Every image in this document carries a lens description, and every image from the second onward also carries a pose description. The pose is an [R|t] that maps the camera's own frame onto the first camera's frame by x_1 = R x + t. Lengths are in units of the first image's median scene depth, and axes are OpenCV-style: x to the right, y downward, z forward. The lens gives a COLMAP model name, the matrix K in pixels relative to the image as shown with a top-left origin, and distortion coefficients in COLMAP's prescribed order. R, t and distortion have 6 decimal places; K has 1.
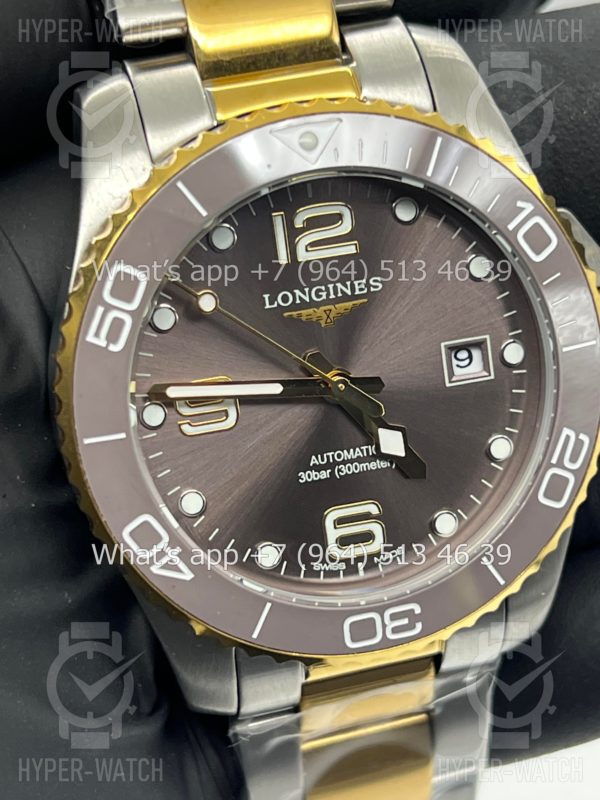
lens RADIAL K [[1877.8, 0, 295.2], [0, 1877.8, 402.7], [0, 0, 1]] dist [0.219441, 0.000000]
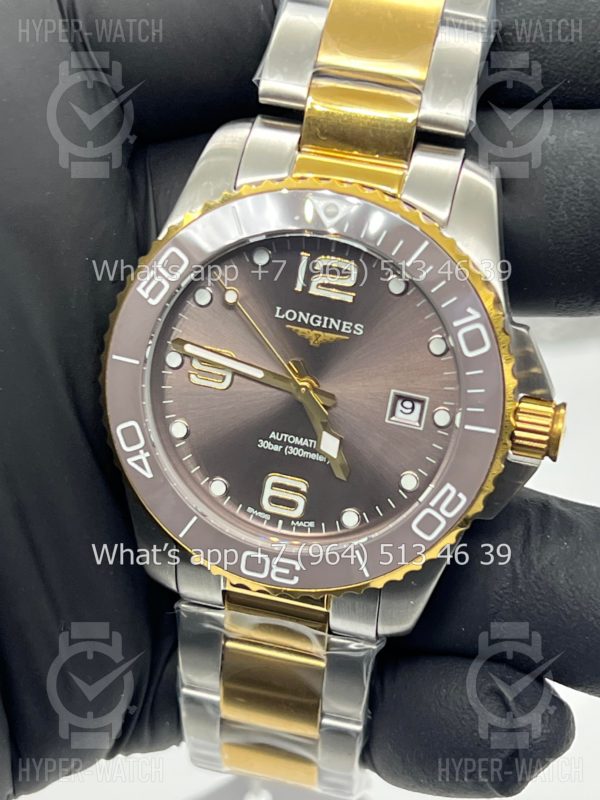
lens RADIAL K [[1877.8, 0, 300.7], [0, 1877.8, 395.2], [0, 0, 1]] dist [0.219441, 0.000000]
pose [[0.866761, 0.363981, -0.340944, 0.477258], [-0.366268, 0.928562, 0.060163, -0.084493], [0.338486, 0.072730, 0.938157, -0.261703]]
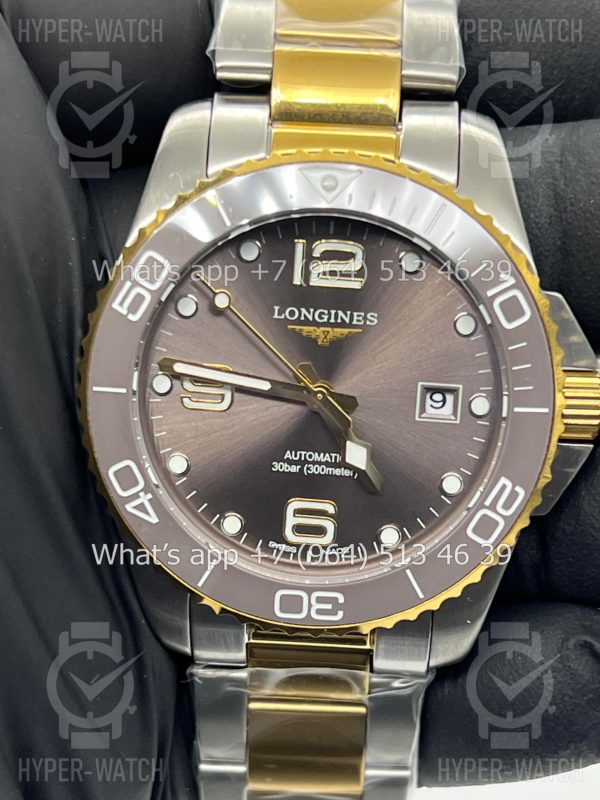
lens RADIAL K [[1877.8, 0, 297.6], [0, 1877.8, 467.1], [0, 0, 1]] dist [0.219441, 0.000000]
pose [[0.947133, 0.229357, -0.224352, 0.280420], [-0.235623, 0.971844, -0.001193, 0.038279], [0.217761, 0.053993, 0.974507, -0.140069]]
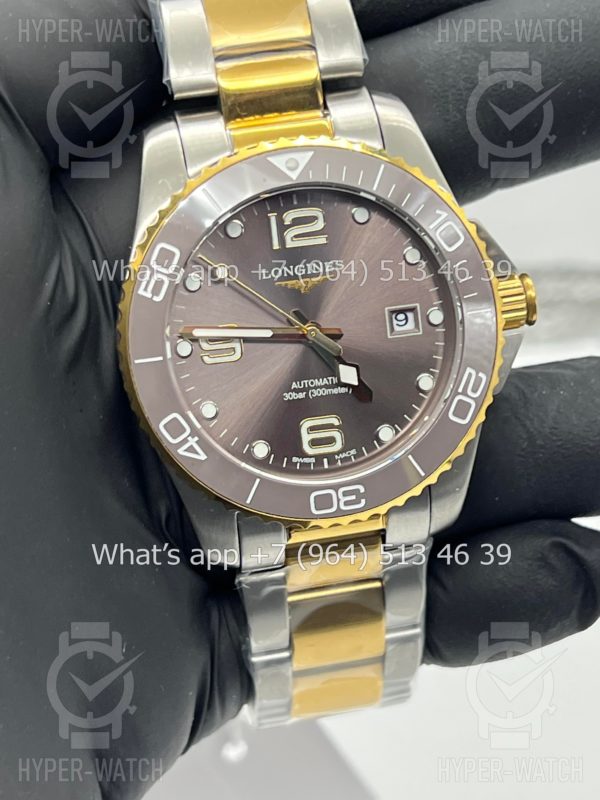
lens RADIAL K [[1877.8, 0, 304.2], [0, 1877.8, 395.0], [0, 0, 1]] dist [0.219441, 0.000000]
pose [[0.997242, 0.026906, -0.069173, 0.118312], [-0.031240, 0.997564, -0.062365, 0.128538], [0.067327, 0.064354, 0.995653, -0.443905]]
